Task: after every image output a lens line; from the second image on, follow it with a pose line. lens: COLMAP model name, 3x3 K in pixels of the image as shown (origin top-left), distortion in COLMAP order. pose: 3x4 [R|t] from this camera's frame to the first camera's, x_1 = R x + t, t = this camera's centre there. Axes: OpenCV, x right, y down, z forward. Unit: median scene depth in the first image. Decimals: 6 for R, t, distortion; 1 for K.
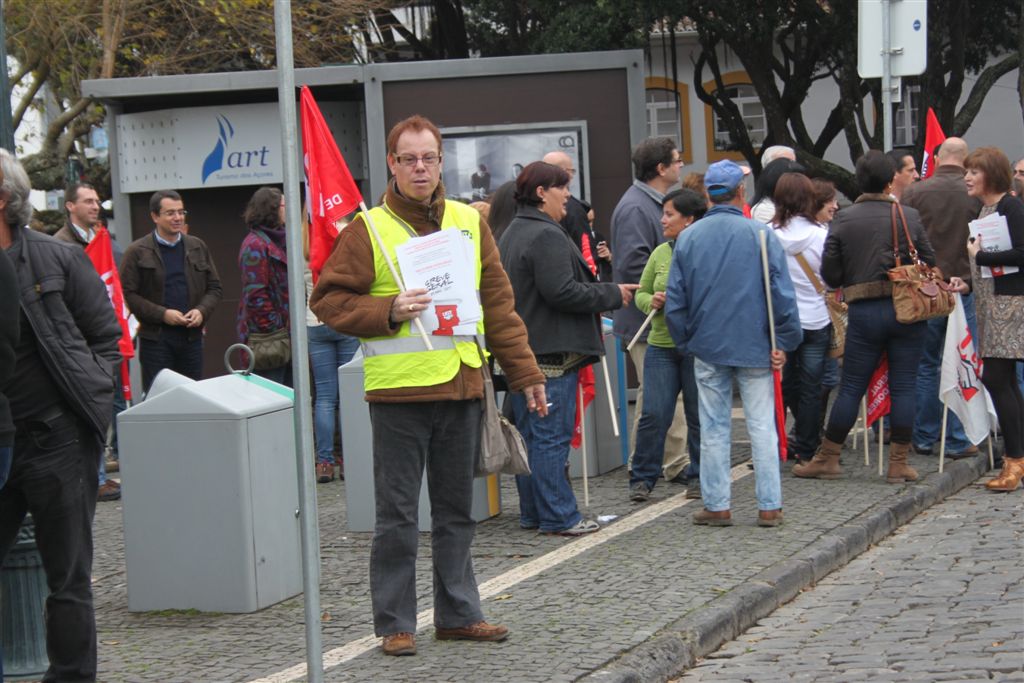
lens RADIAL K [[2436.4, 0, 512.0], [0, 2436.4, 341.5], [0, 0, 1]] dist [-0.011895, -0.128785]
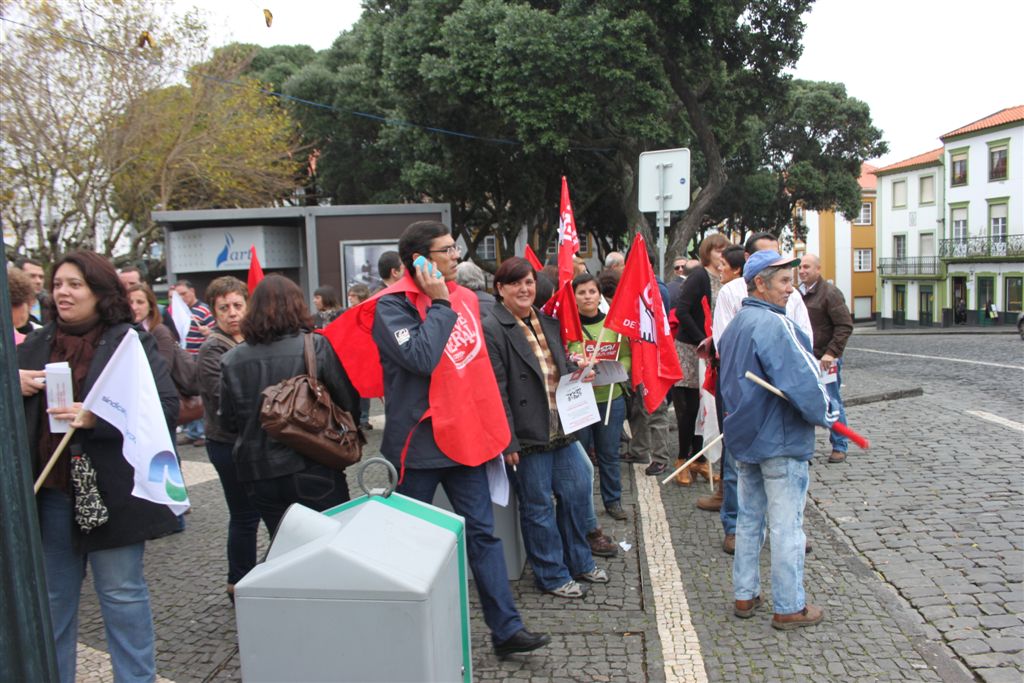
lens RADIAL K [[841.1, 0, 513.5], [0, 841.1, 359.5], [0, 0, 1]] dist [-0.161655, 0.131989]
pose [[0.969697, -0.004730, 0.244265, -0.061849], [-0.004481, 0.999300, 0.037142, -0.019242], [-0.244269, -0.037111, 0.968997, 0.328870]]
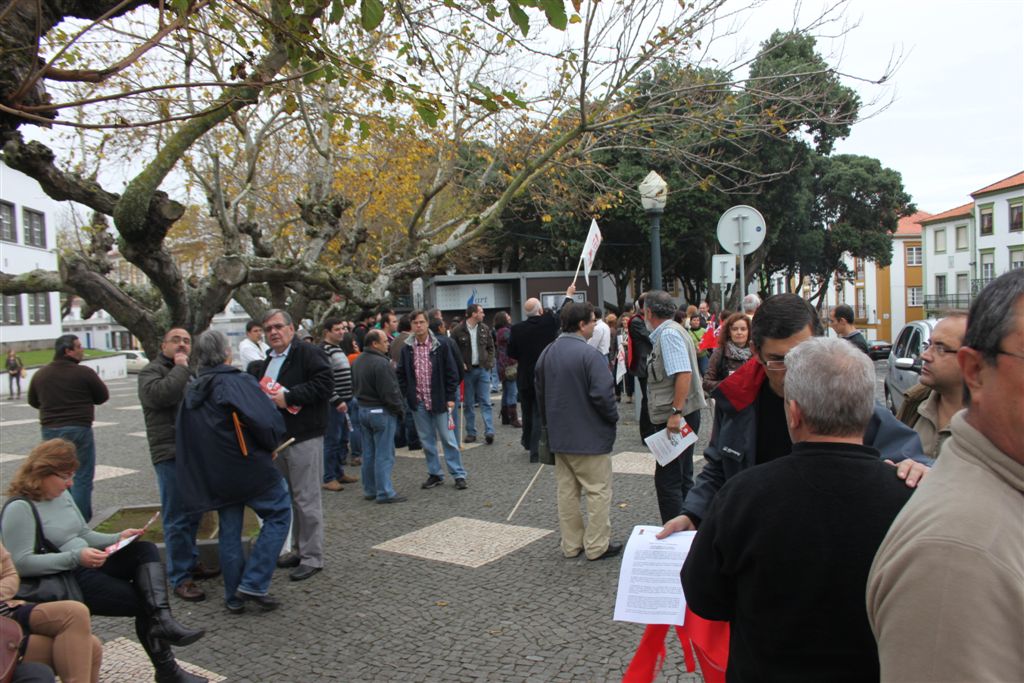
lens RADIAL K [[841.1, 0, 513.5], [0, 841.1, 359.5], [0, 0, 1]] dist [-0.161655, 0.131989]
pose [[0.988477, 0.007799, 0.151173, -0.242723], [-0.007291, 0.999966, -0.003913, 0.008582], [-0.151198, 0.002765, 0.988500, -0.128263]]
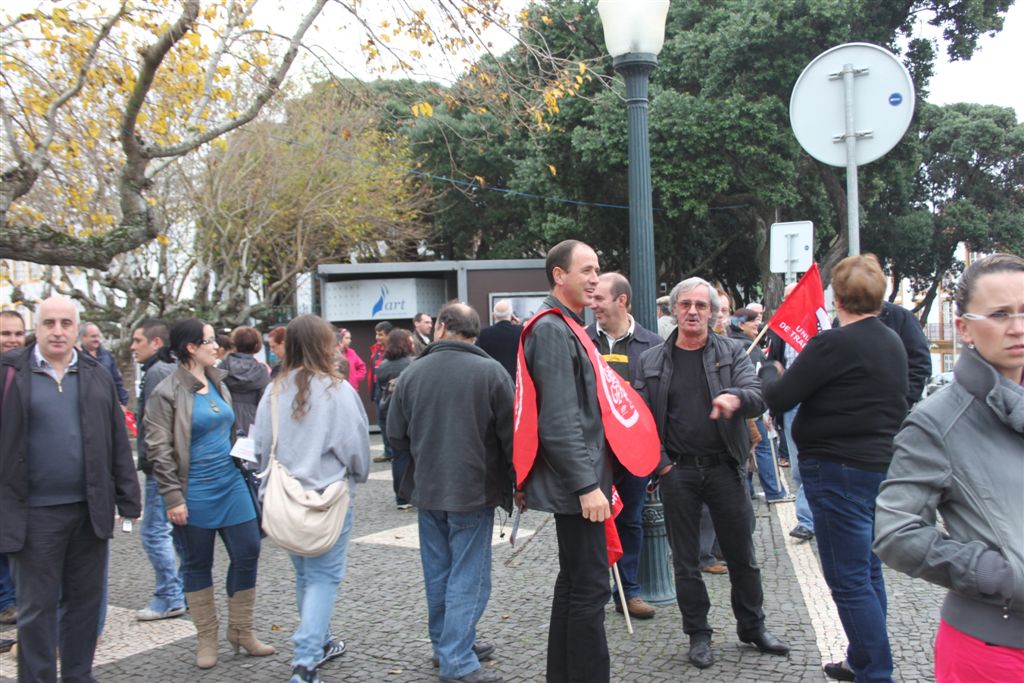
lens RADIAL K [[1074.0, 0, 512.0], [0, 1074.0, 341.5], [0, 0, 1]] dist [-0.109863, 0.154698]
pose [[0.988296, 0.022196, 0.150924, -0.150781], [-0.014498, 0.998546, -0.051911, -0.000106], [-0.151856, 0.049115, 0.987182, 0.106352]]
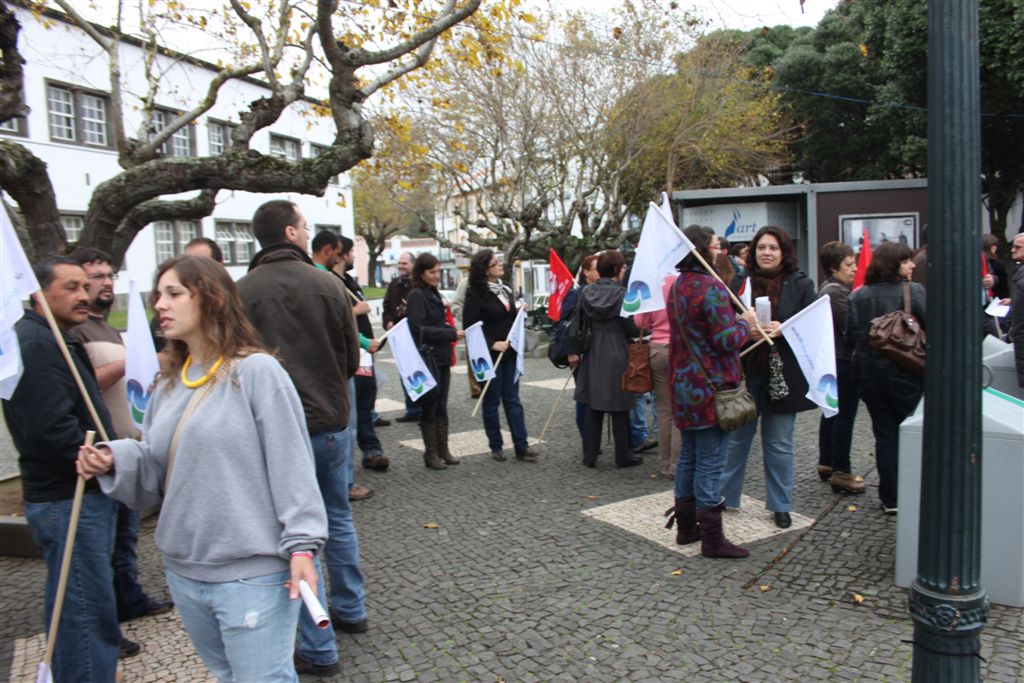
lens RADIAL K [[841.1, 0, 513.5], [0, 841.1, 359.5], [0, 0, 1]] dist [-0.161655, 0.131989]
pose [[0.960444, 0.042710, -0.275180, -0.103090], [-0.022867, 0.996927, 0.074918, -0.010658], [0.277534, -0.065662, 0.958469, 0.245154]]
